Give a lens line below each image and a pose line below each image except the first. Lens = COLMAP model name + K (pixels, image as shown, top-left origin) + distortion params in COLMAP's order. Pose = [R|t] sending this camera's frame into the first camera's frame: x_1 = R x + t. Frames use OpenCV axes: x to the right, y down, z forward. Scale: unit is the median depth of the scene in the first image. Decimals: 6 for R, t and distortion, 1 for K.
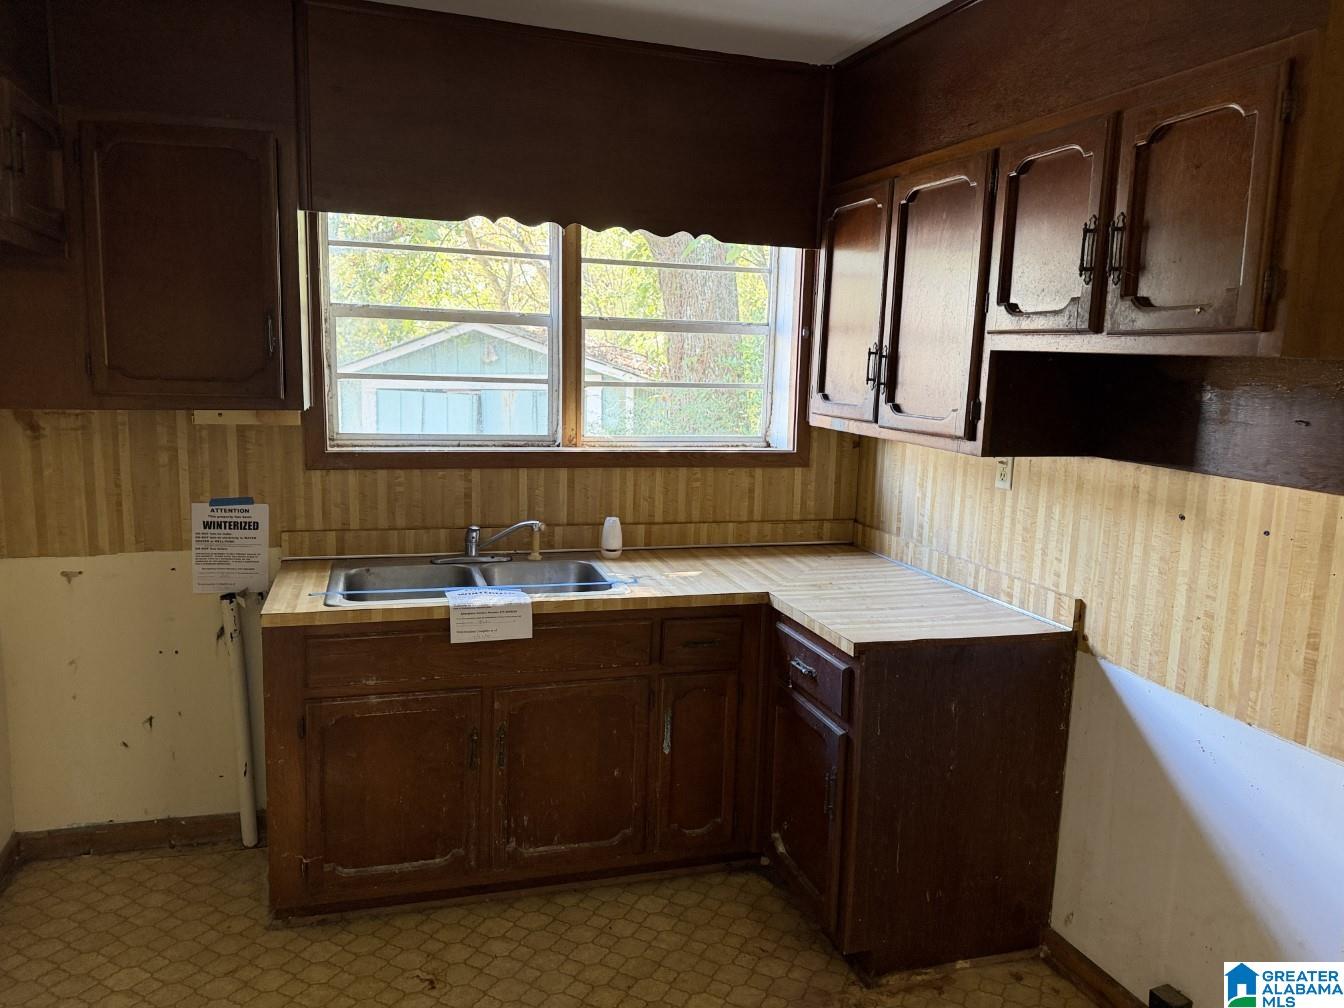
lens RADIAL K [[920.3, 0, 677.6], [0, 920.3, 497.6], [0, 0, 1]] dist [0.009342, -0.033507]
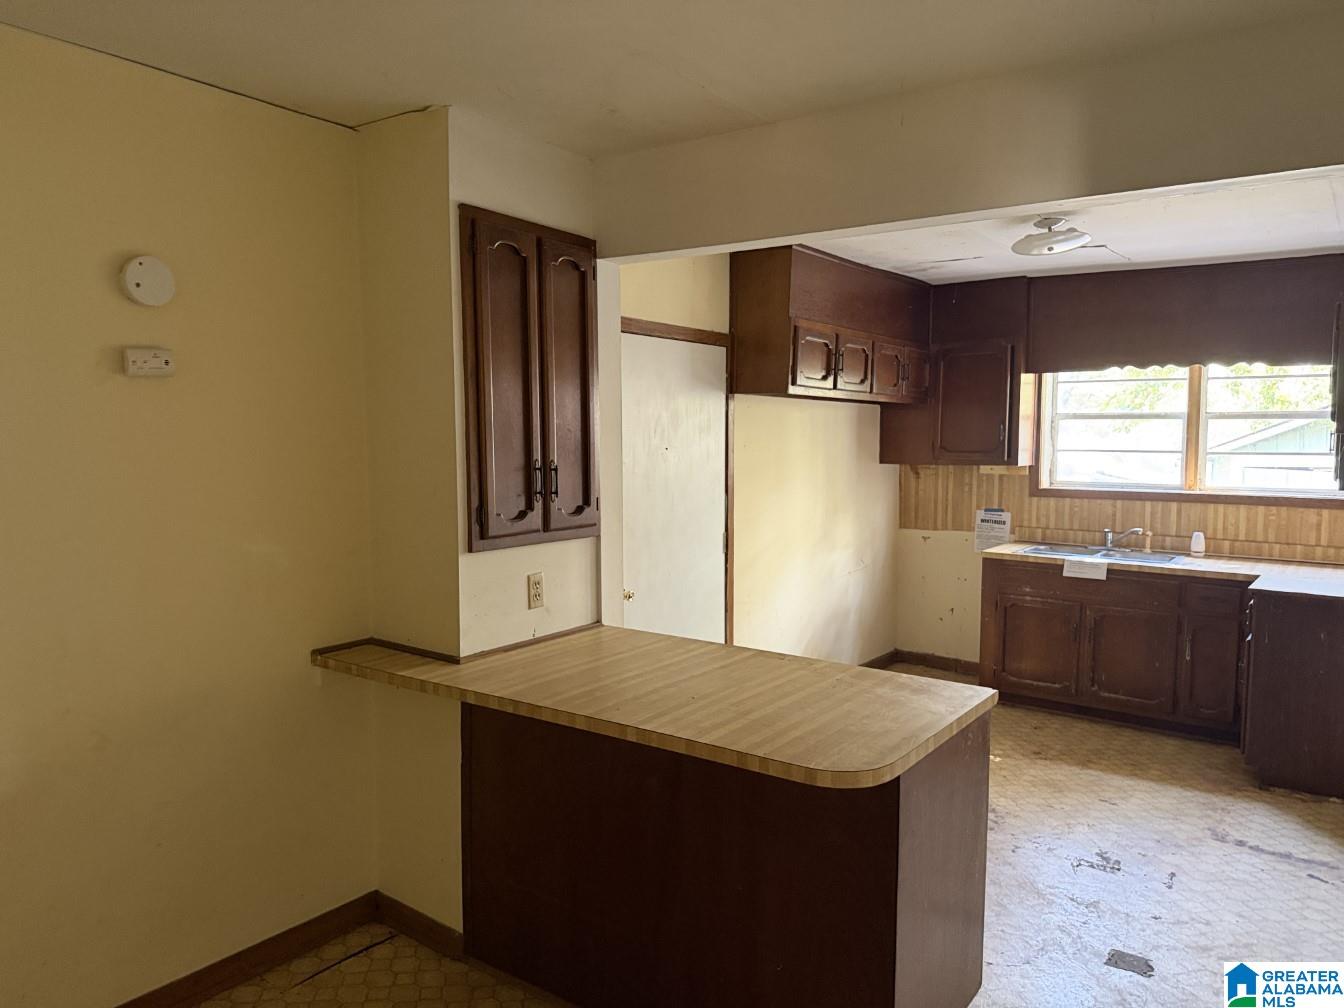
lens RADIAL K [[920.3, 0, 677.6], [0, 920.3, 497.6], [0, 0, 1]] dist [0.009342, -0.033507]
pose [[0.591159, 0.031806, -0.805928, 0.778441], [-0.090923, 0.995481, -0.027407, 0.098614], [0.801414, 0.089479, 0.591379, -0.817333]]
